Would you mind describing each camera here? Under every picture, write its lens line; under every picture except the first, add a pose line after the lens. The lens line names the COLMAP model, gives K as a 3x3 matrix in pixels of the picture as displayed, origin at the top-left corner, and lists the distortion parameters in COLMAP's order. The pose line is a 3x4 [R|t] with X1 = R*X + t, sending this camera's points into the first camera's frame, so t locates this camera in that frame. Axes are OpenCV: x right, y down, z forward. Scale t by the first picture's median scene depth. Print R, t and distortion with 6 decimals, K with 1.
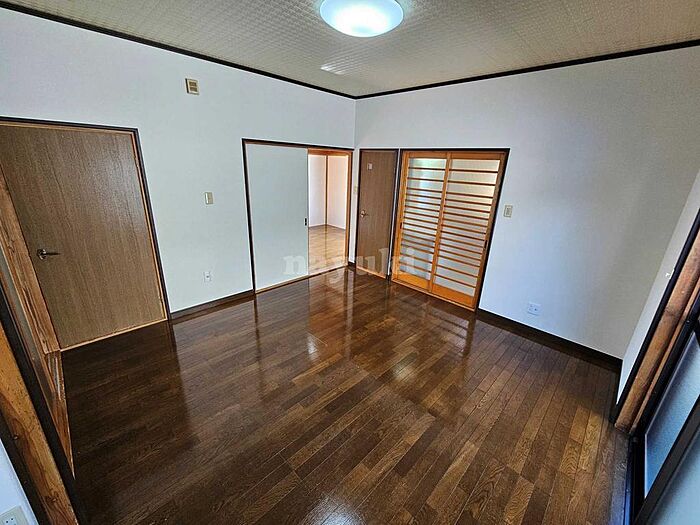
lens RADIAL K [[288.4, 0, 351.0], [0, 288.4, 260.6], [0, 0, 1]] dist [0.003730, 0.000344]
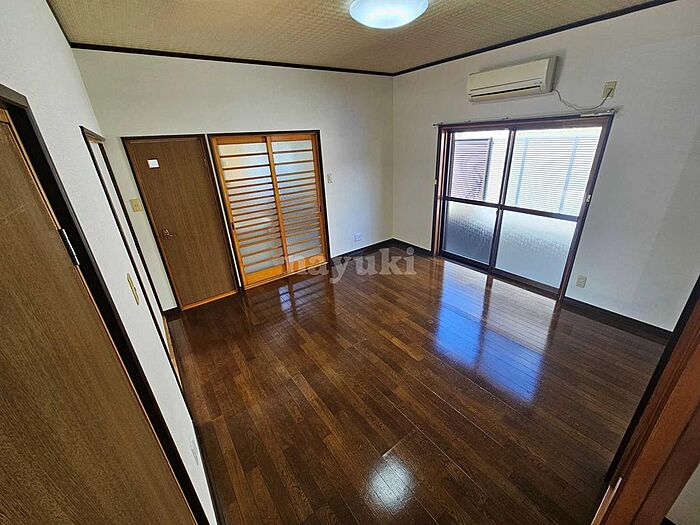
lens RADIAL K [[288.4, 0, 354.5], [0, 288.4, 262.0], [0, 0, 1]] dist [0.003730, 0.000344]
pose [[0.148850, -0.437919, 0.886606, -0.668554], [0.371473, 0.855689, 0.360283, -0.238190], [-0.916434, 0.275722, 0.290044, 0.530115]]
